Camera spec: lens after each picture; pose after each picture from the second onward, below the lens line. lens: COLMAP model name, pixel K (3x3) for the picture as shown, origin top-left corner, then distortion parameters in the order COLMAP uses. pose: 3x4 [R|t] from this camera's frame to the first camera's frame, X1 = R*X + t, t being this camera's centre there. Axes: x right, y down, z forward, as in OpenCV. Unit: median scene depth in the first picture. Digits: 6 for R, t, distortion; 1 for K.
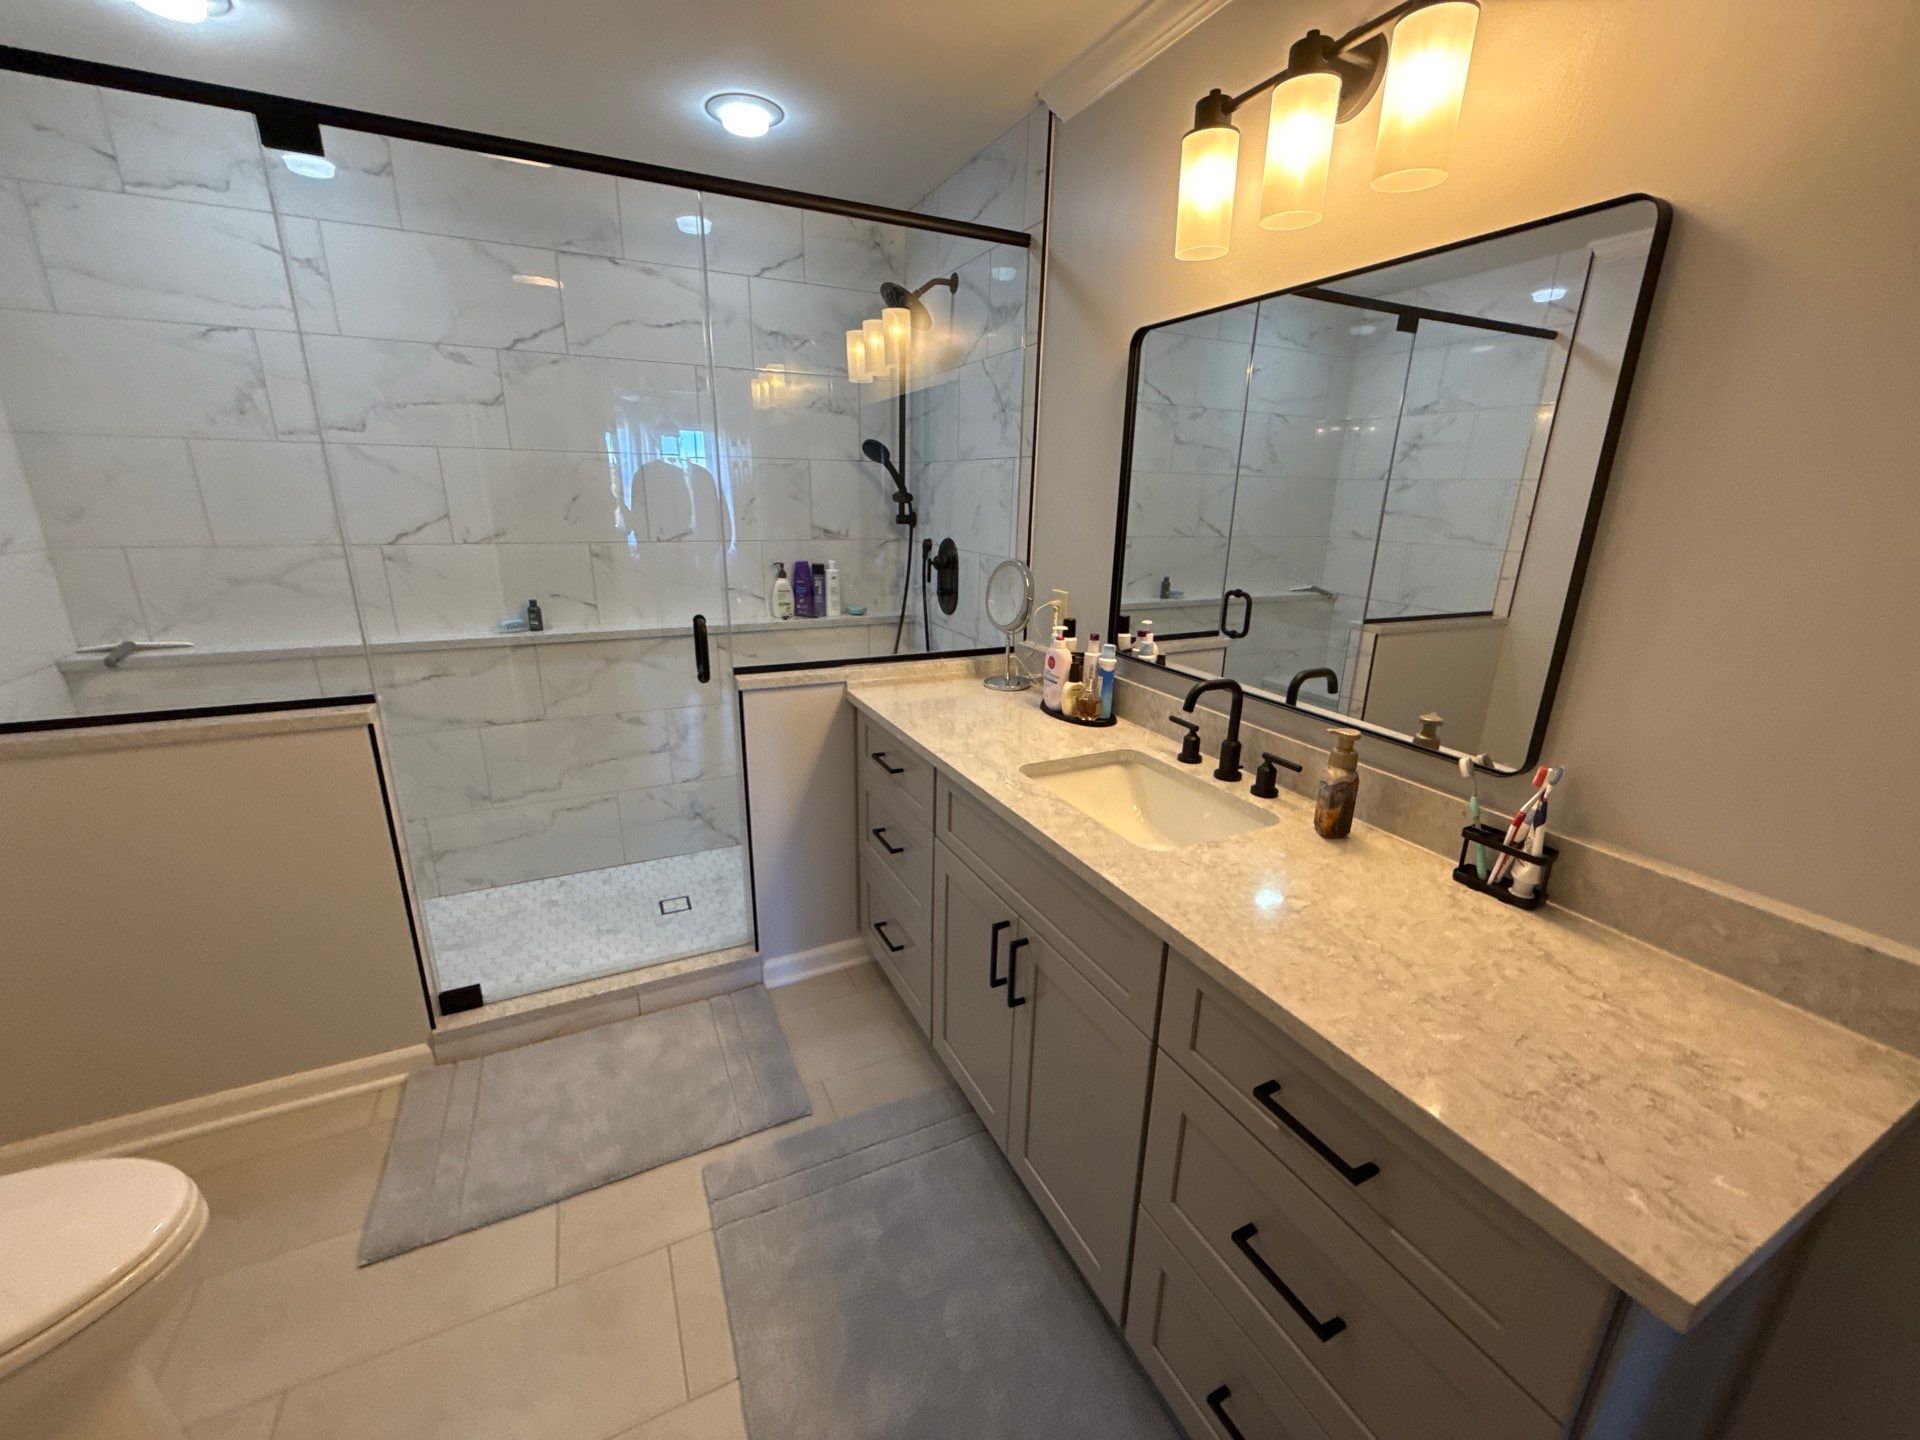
lens RADIAL K [[766.4, 0, 957.7], [0, 766.4, 720.6], [0, 0, 1]] dist [-0.000332, 0.000261]
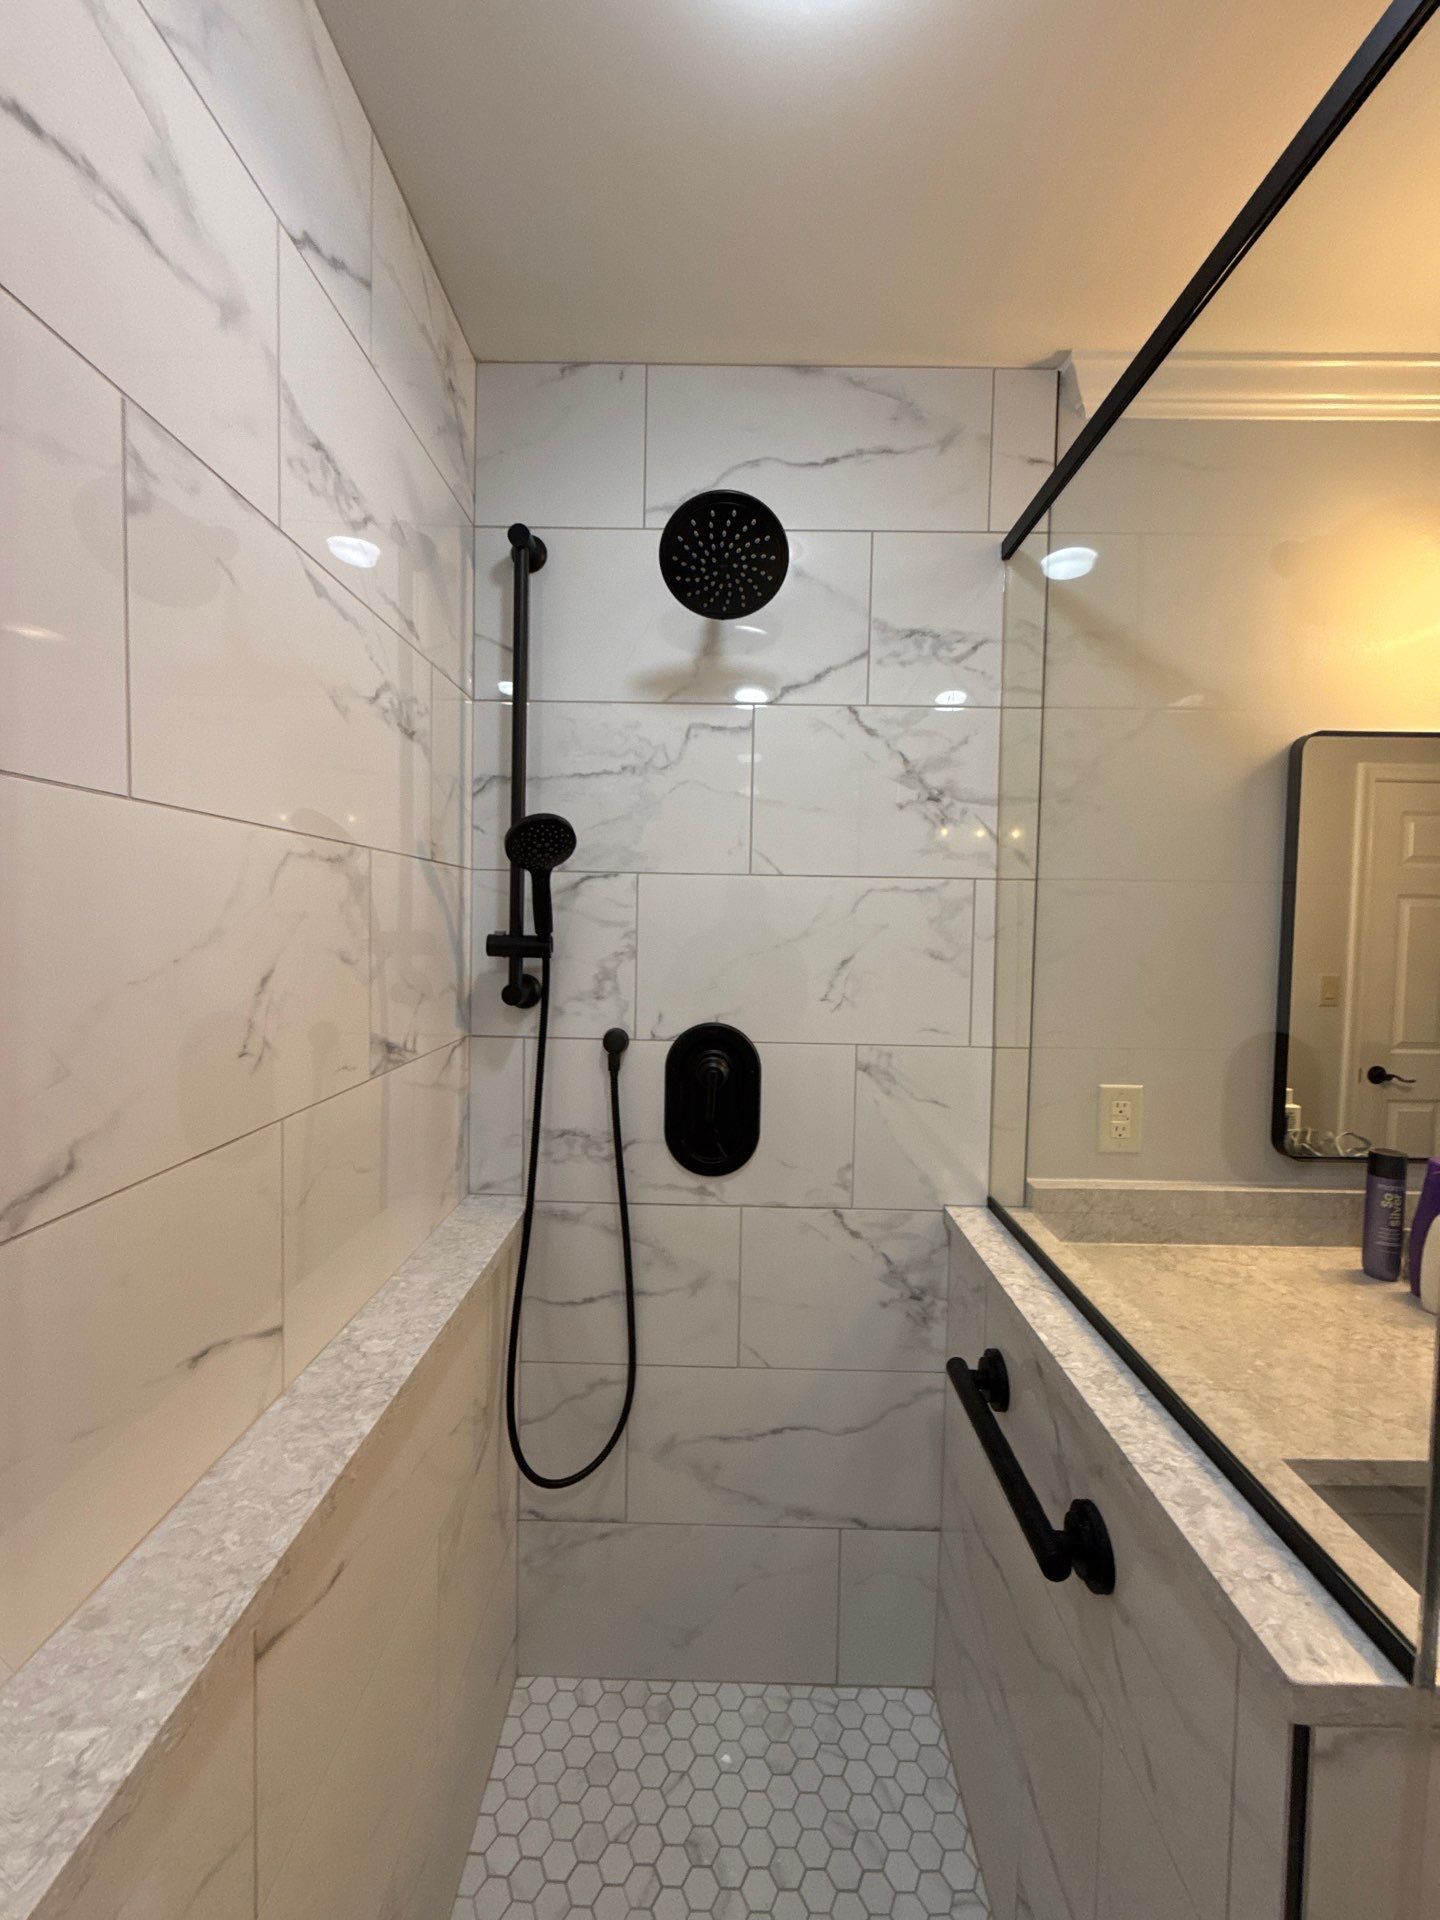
lens RADIAL K [[766.4, 0, 719.9], [0, 766.4, 958.7], [0, 0, 1]] dist [-0.000332, 0.000261]
pose [[0.442096, -0.055153, 0.895271, -0.523868], [0.252575, 0.965374, -0.065253, -0.285653], [-0.860672, 0.254971, 0.440718, 0.896042]]
